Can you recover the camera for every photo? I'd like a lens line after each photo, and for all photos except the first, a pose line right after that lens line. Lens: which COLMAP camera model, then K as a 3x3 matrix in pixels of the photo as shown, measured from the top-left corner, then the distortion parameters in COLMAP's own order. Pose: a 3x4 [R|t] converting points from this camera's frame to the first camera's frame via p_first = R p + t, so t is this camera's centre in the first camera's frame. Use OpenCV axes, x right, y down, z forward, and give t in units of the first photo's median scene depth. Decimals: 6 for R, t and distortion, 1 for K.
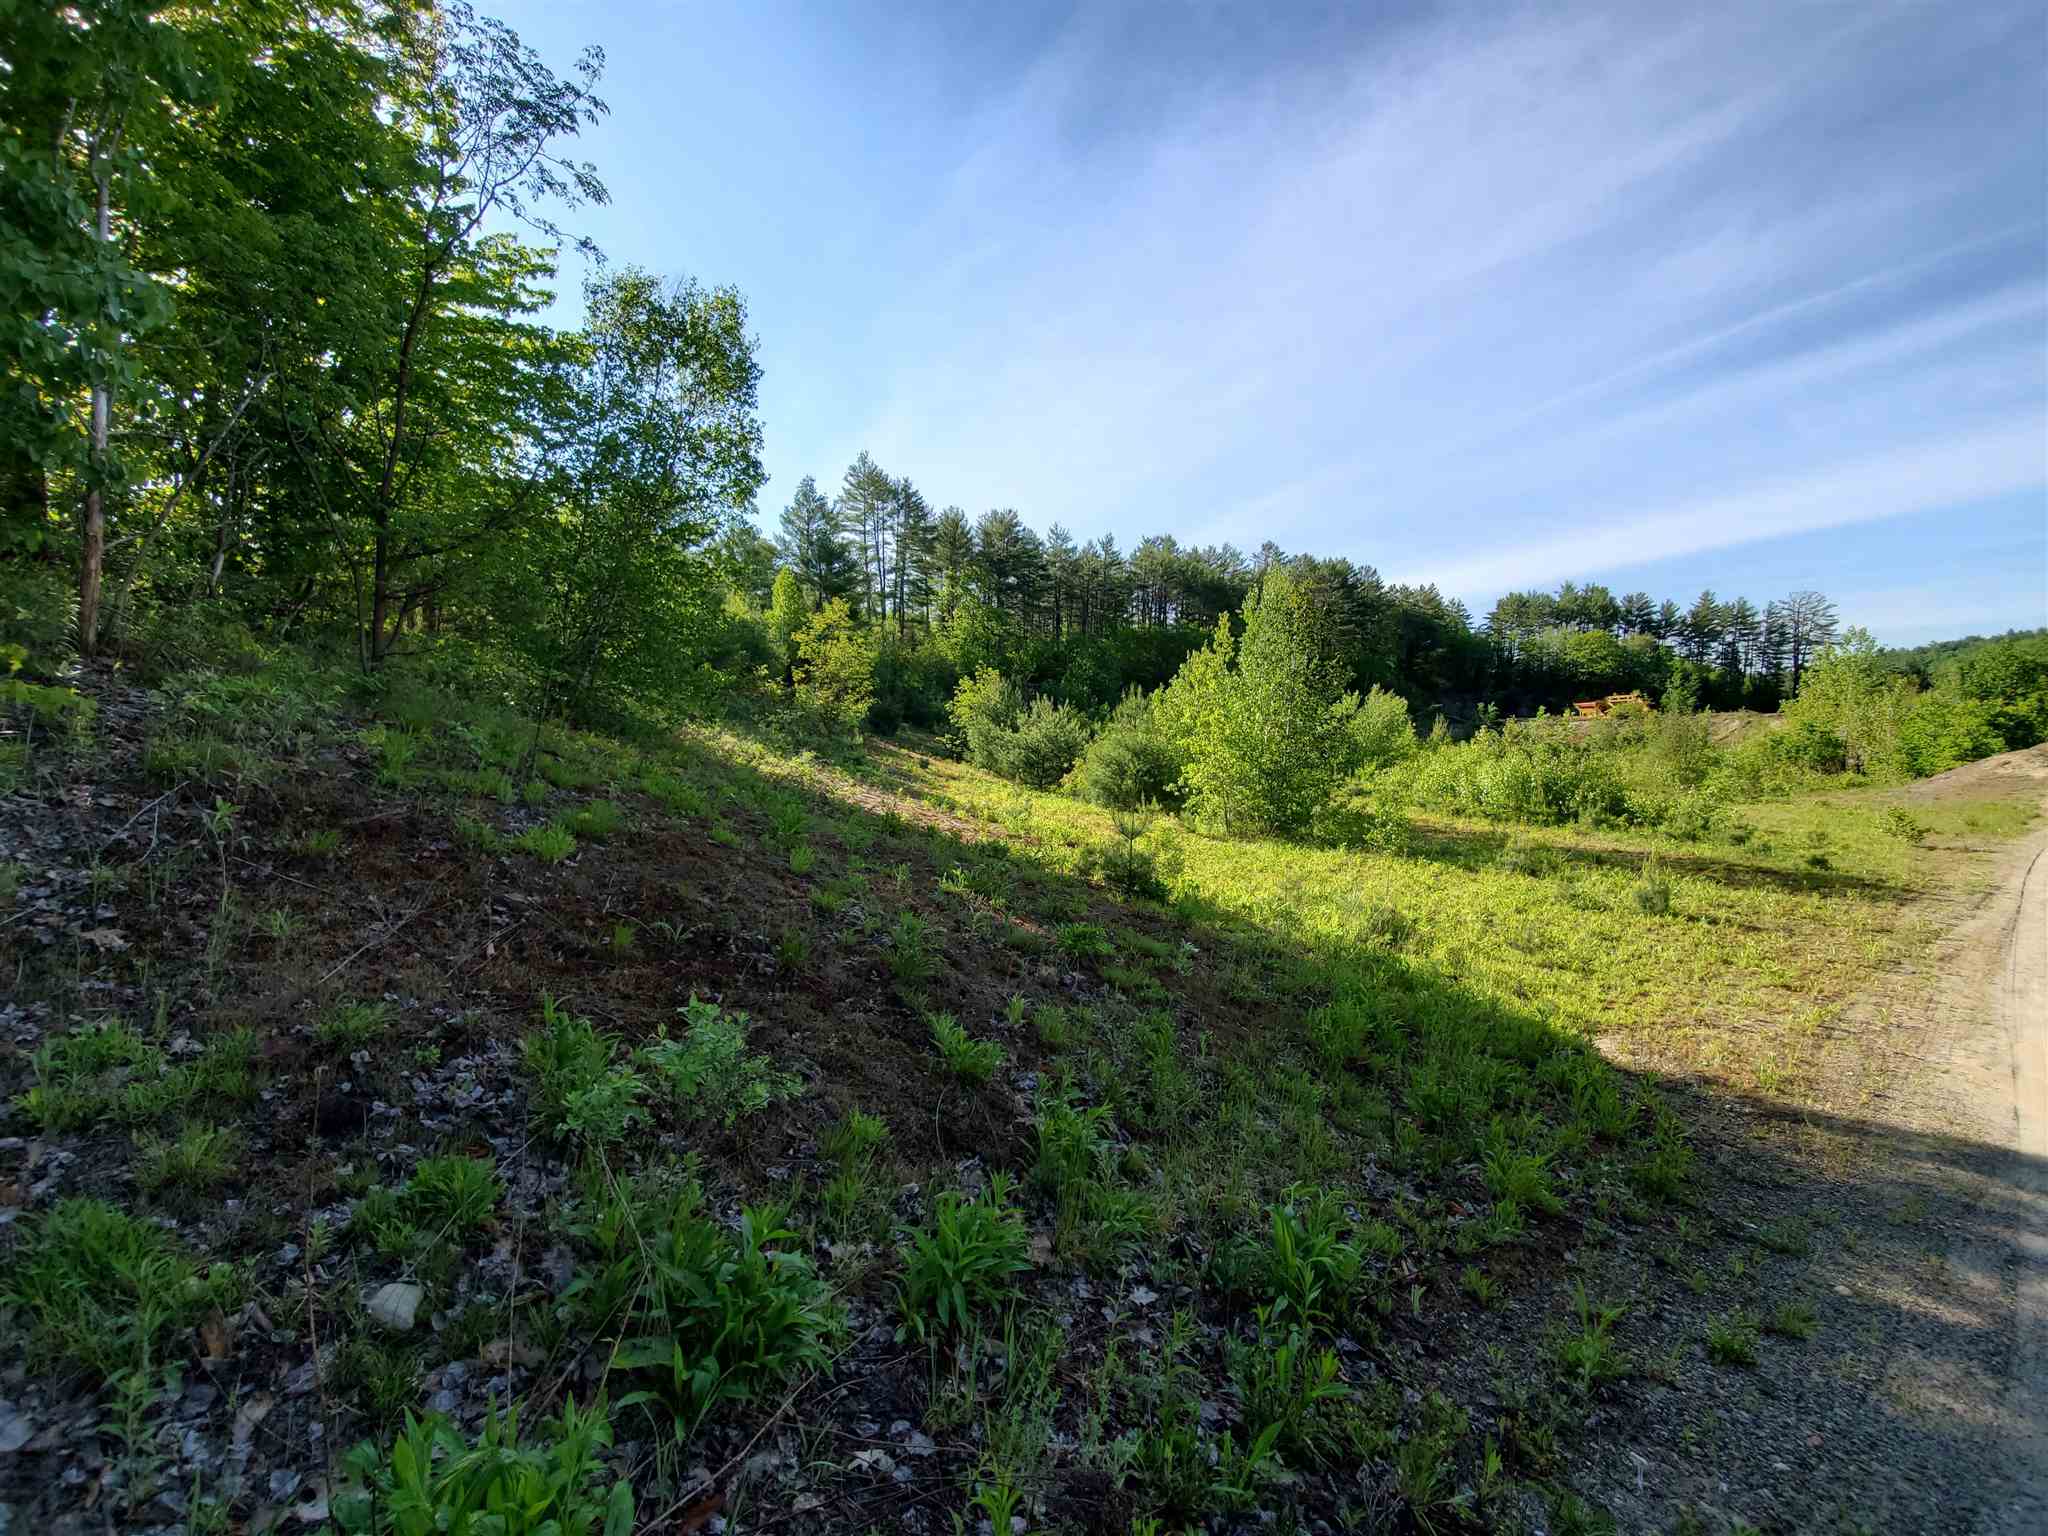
lens RADIAL K [[819.8, 0, 1022.0], [0, 819.8, 773.6], [0, 0, 1]] dist [0.021481, -0.020387]
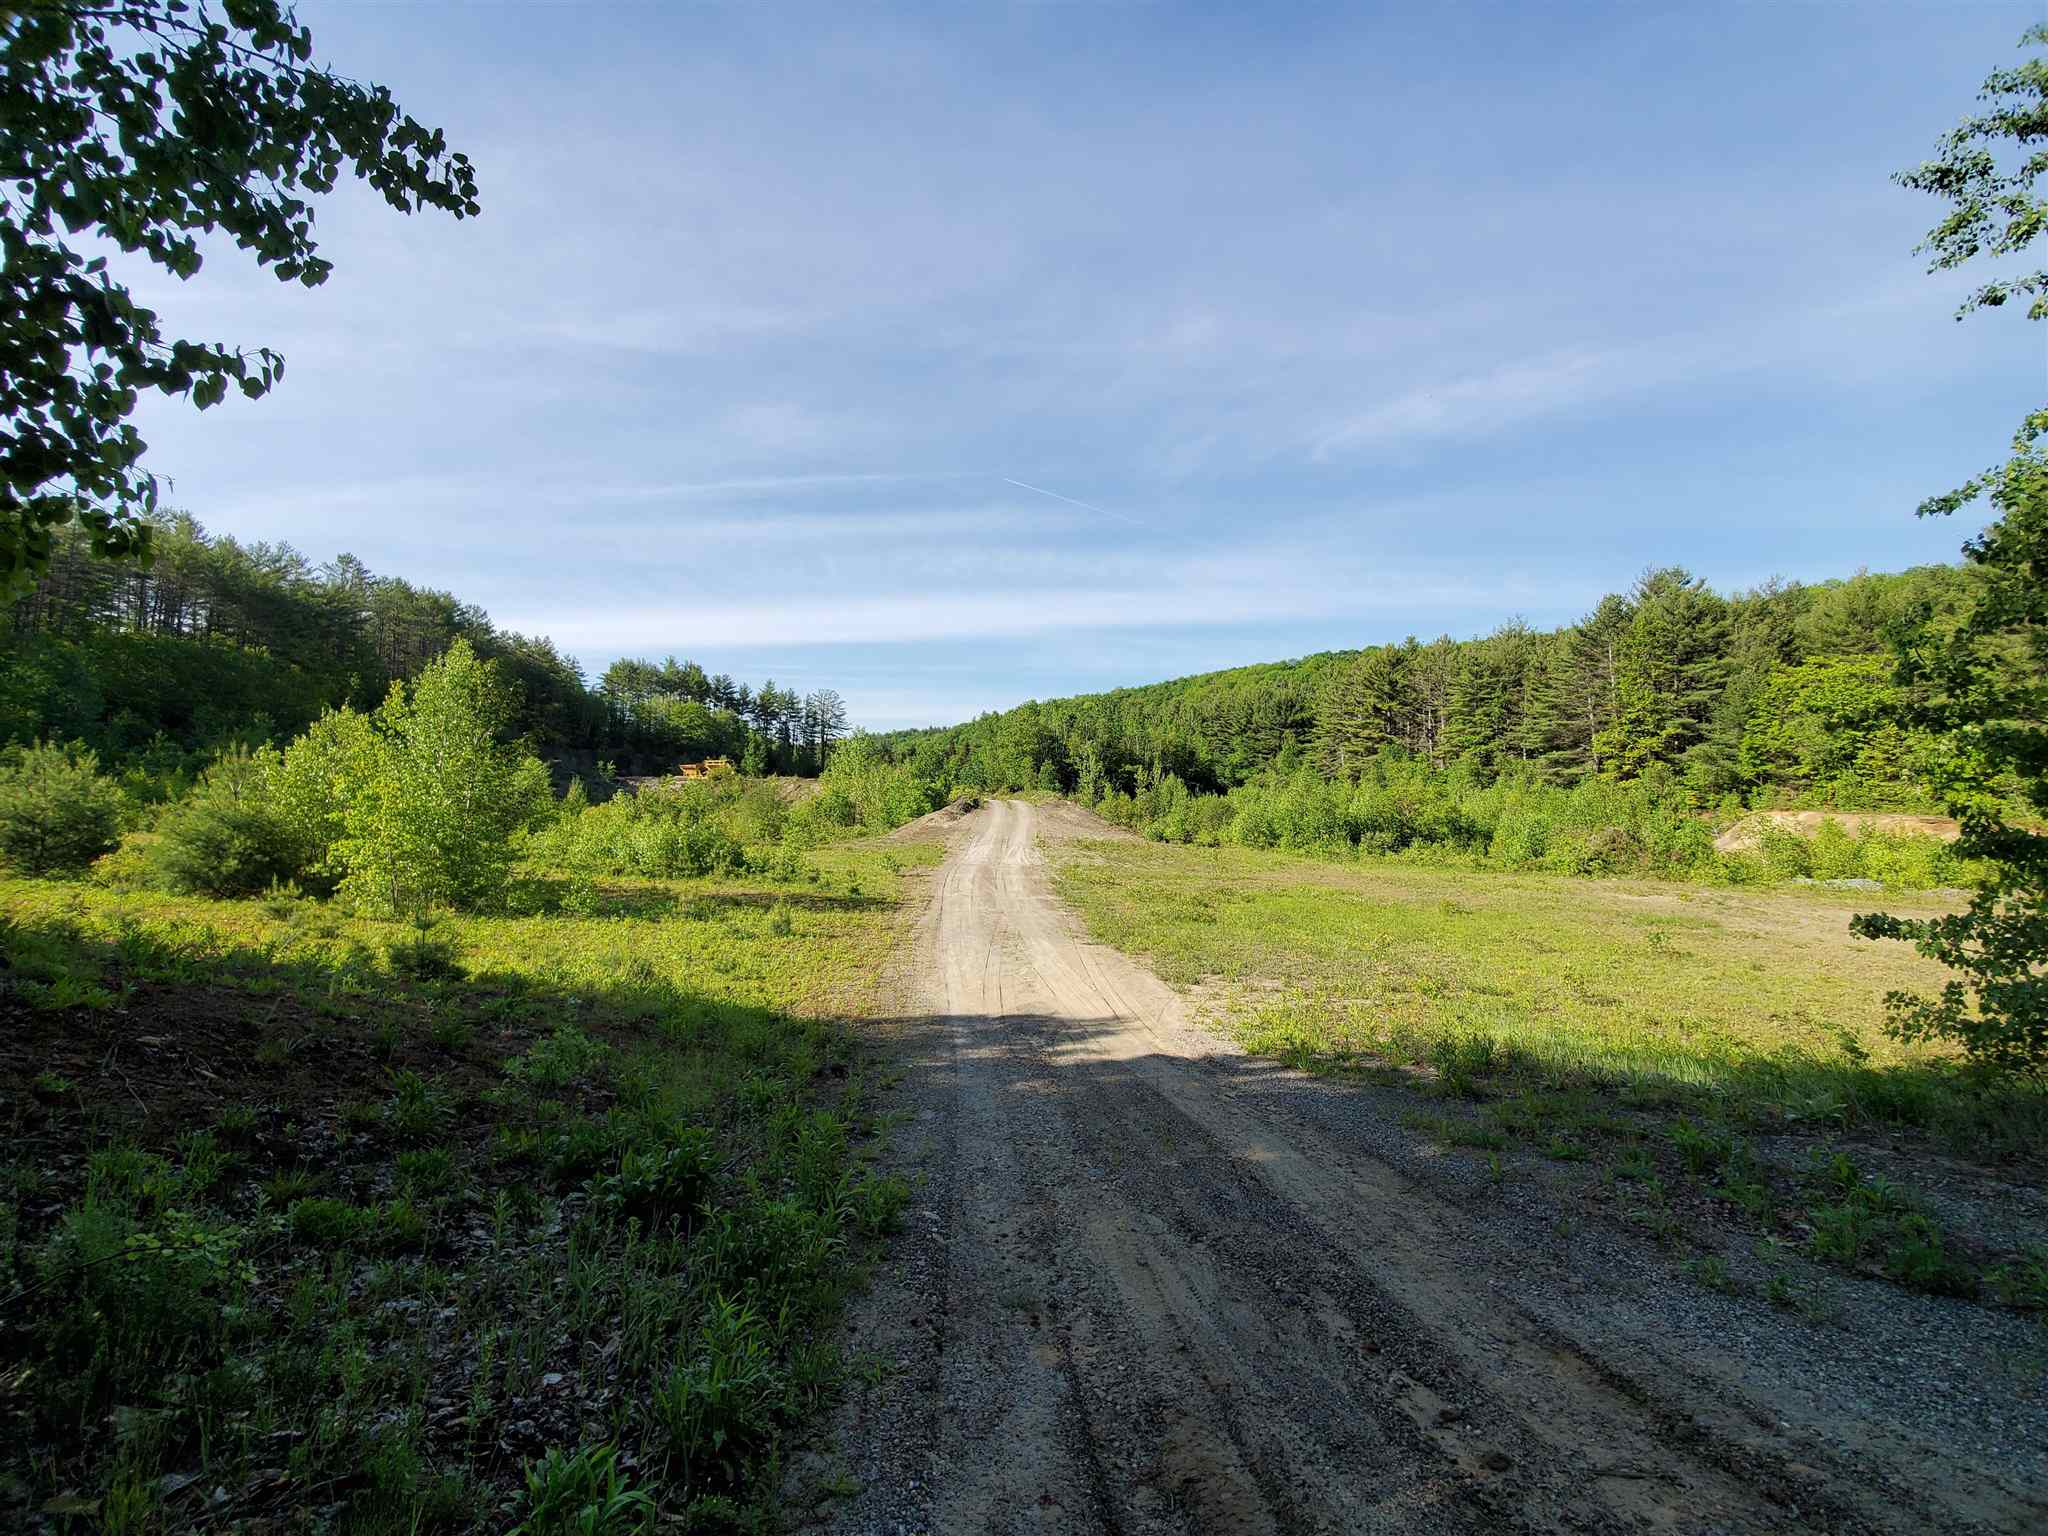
lens RADIAL K [[819.8, 0, 1022.0], [0, 819.8, 773.6], [0, 0, 1]] dist [0.021481, -0.020387]
pose [[0.543681, 0.031014, 0.838719, -0.103299], [0.020750, 0.998515, -0.050374, -0.016347], [-0.839035, 0.044791, 0.542230, -0.077323]]
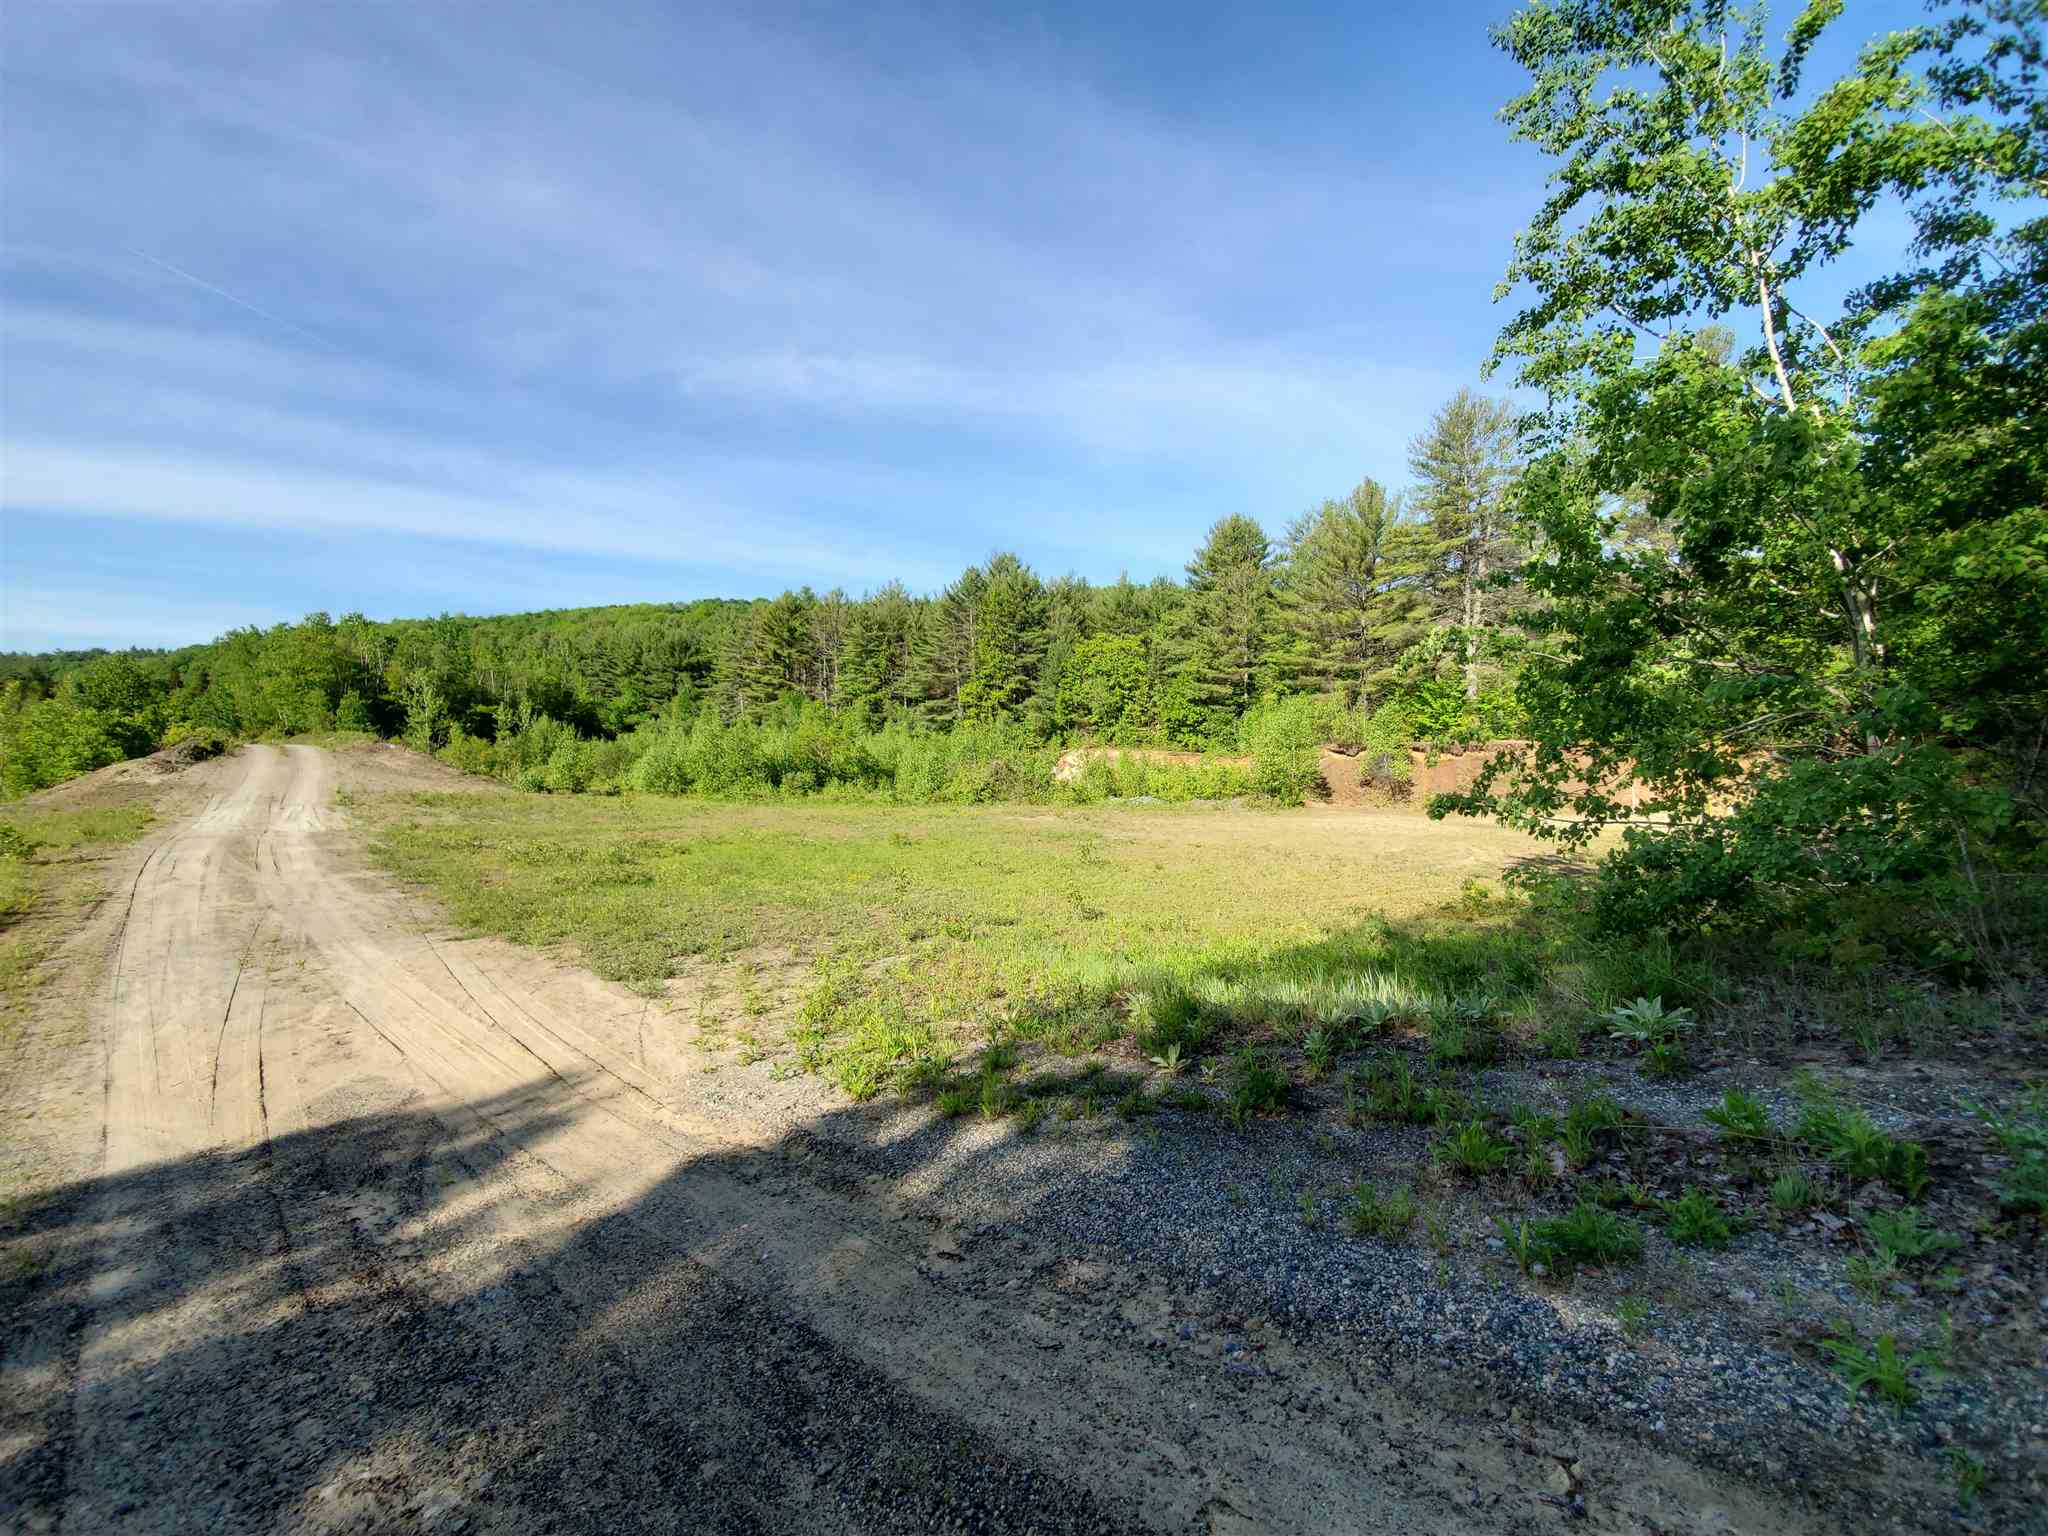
lens RADIAL K [[819.8, 0, 1022.0], [0, 819.8, 773.6], [0, 0, 1]] dist [0.021481, -0.020387]
pose [[-0.138358, -0.024696, 0.990074, 0.023813], [0.037156, 0.998856, 0.030107, 0.001460], [-0.989685, 0.040952, -0.137282, 0.005258]]
